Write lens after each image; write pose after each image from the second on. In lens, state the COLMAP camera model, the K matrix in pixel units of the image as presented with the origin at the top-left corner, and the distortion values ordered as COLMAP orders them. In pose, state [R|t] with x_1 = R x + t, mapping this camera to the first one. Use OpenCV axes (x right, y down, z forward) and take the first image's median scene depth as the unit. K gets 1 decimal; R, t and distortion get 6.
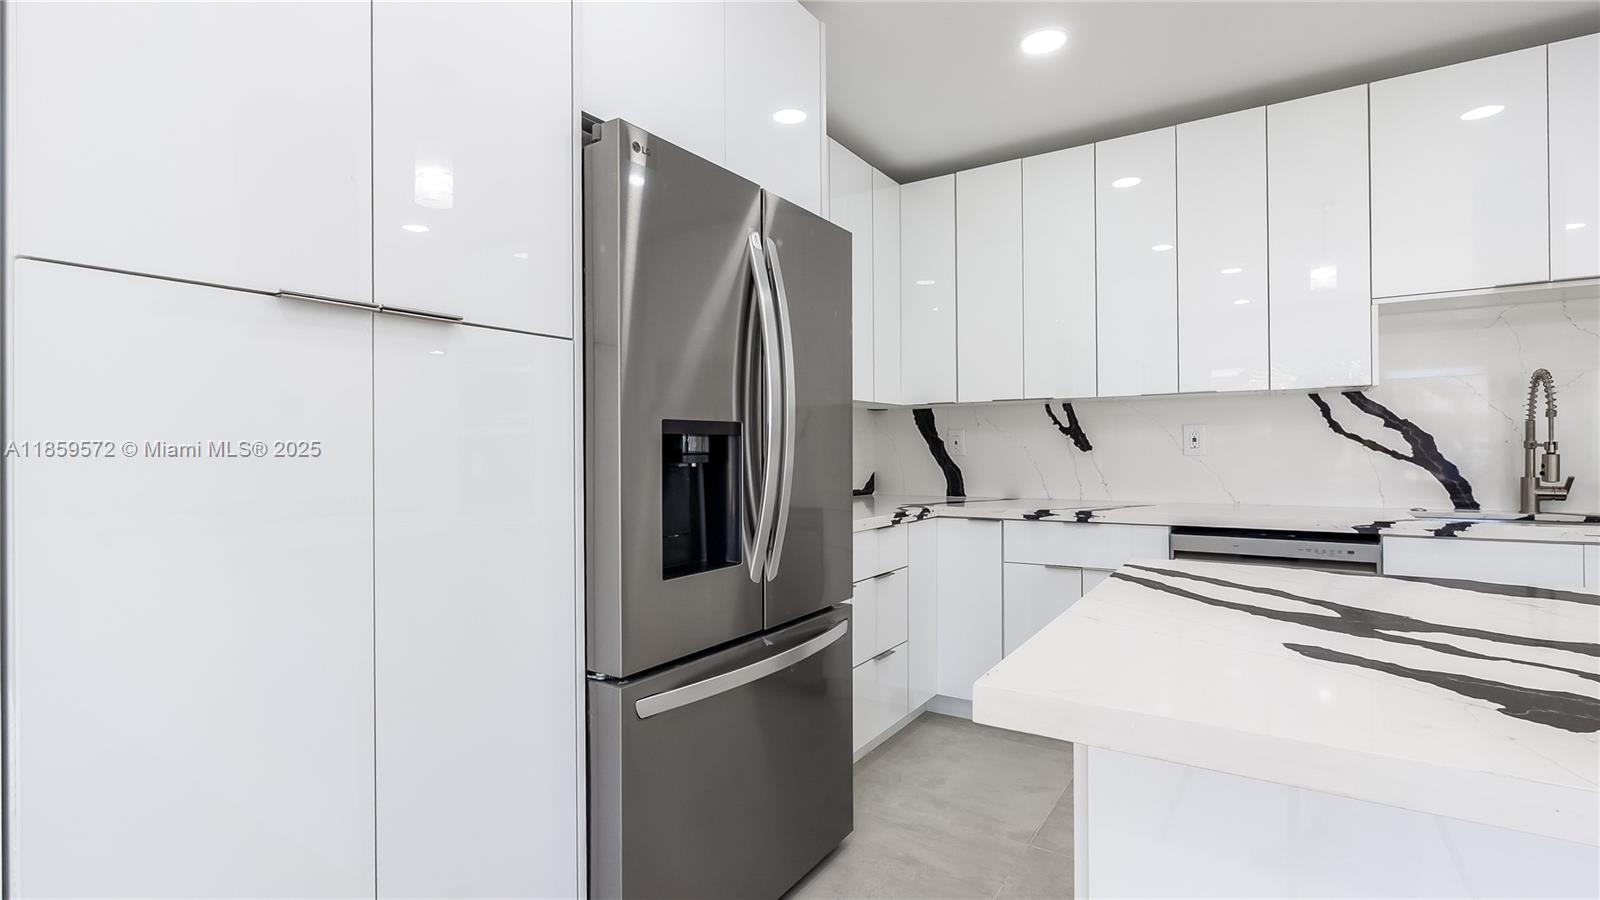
lens RADIAL K [[743.9, 0, 804.8], [0, 743.9, 448.9], [0, 0, 1]] dist [-0.001992, -0.000687]
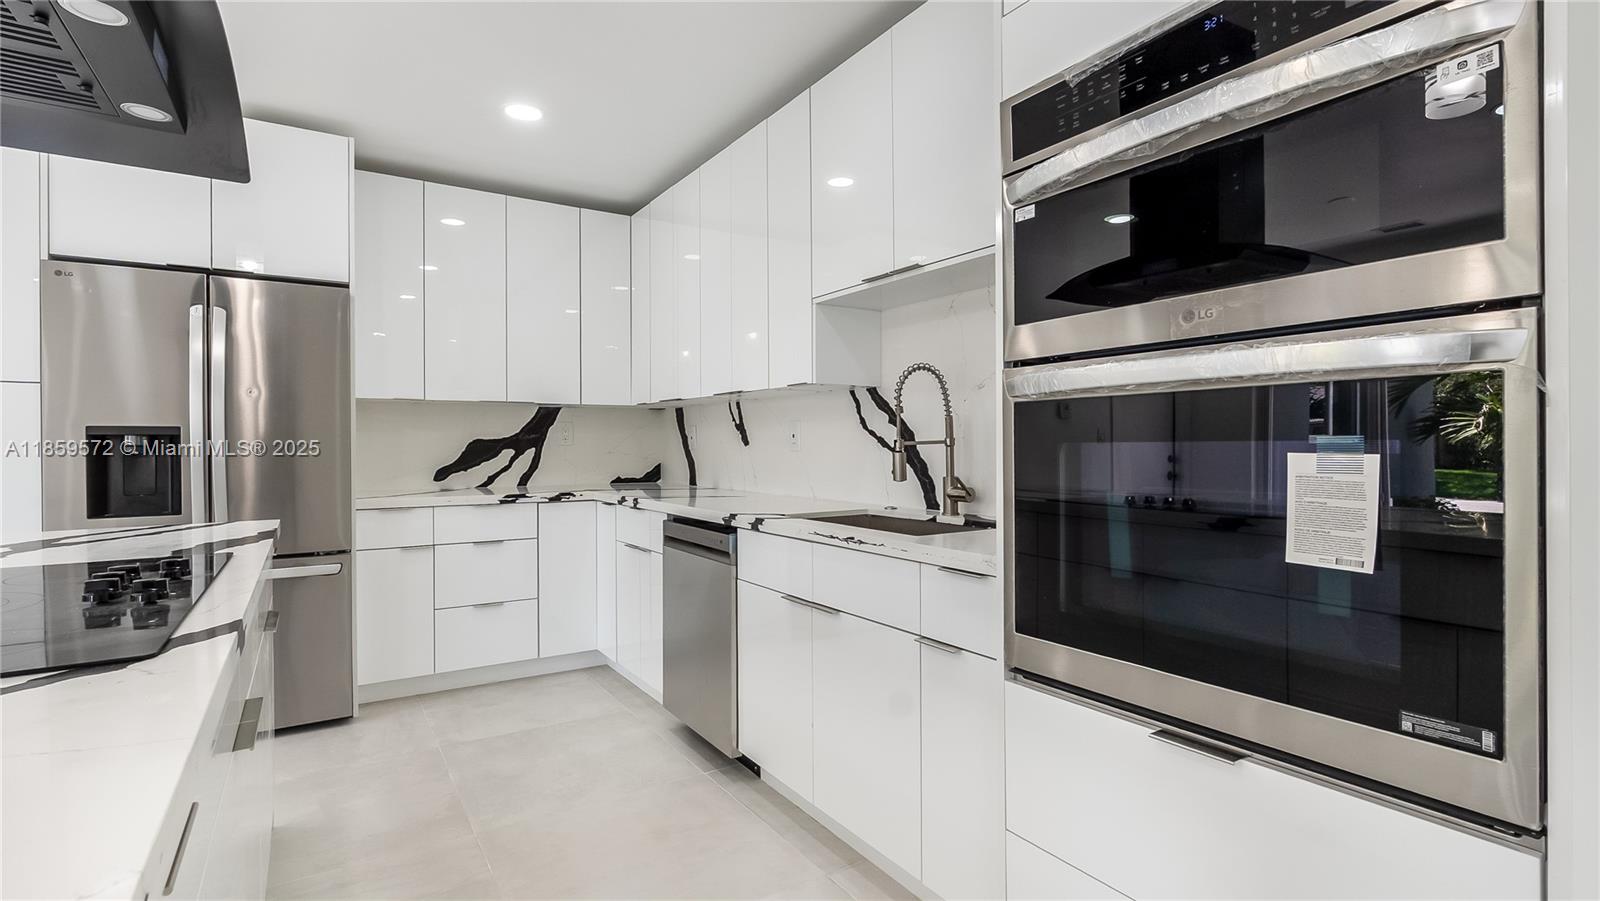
lens RADIAL K [[753.9, 0, 800.0], [0, 753.9, 450.5], [0, 0, 1]] dist [0.000394, 0.000149]
pose [[0.910585, 0.008826, -0.413228, 1.067504], [-0.003438, 0.999899, 0.013781, -0.006968], [0.413308, -0.011129, 0.910523, 0.043774]]
